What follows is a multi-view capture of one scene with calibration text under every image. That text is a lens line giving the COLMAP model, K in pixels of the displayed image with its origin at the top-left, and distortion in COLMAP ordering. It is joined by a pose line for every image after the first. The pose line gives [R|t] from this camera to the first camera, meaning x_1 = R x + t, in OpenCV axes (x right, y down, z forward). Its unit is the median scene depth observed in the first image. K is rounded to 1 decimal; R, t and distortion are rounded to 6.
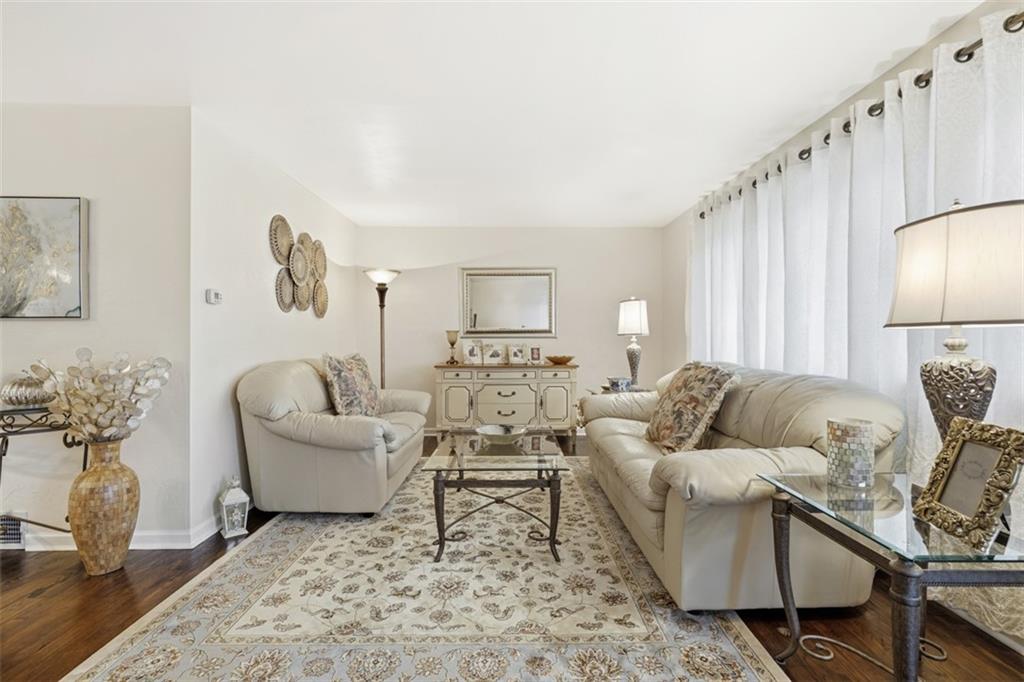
lens RADIAL K [[484.0, 0, 512.0], [0, 484.0, 341.0], [0, 0, 1]] dist [-0.009327, -0.000154]
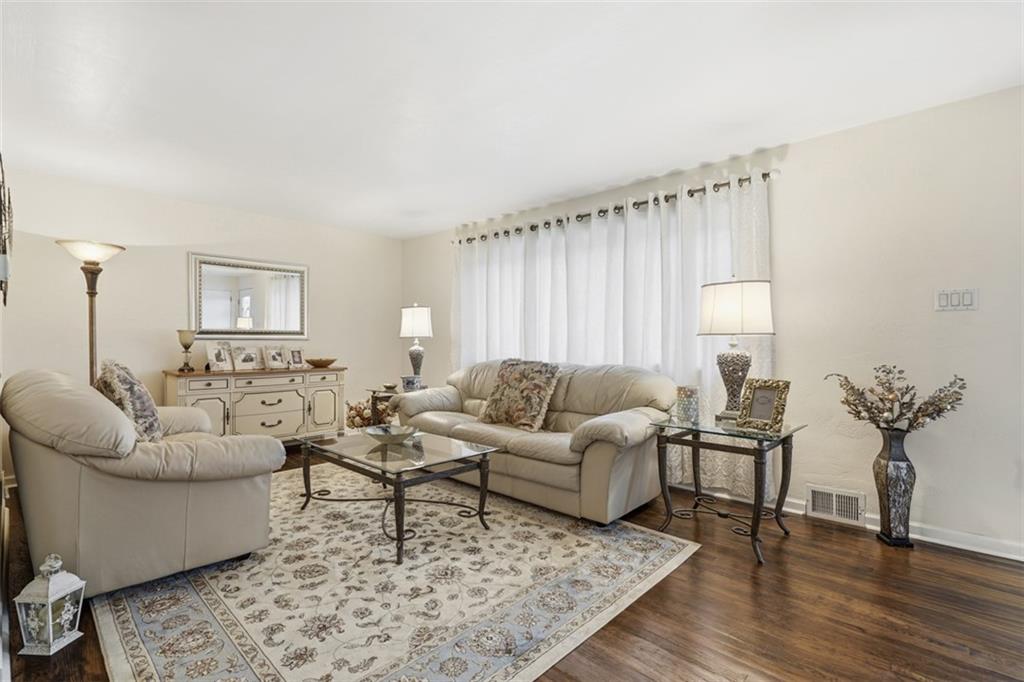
lens RADIAL K [[473.4, 0, 510.9], [0, 473.4, 345.0], [0, 0, 1]] dist [-0.003093, -0.000261]
pose [[0.695226, -0.001314, 0.718790, -0.605561], [0.000234, 0.999999, 0.001602, 0.003895], [-0.718791, -0.000946, 0.695226, 0.136803]]
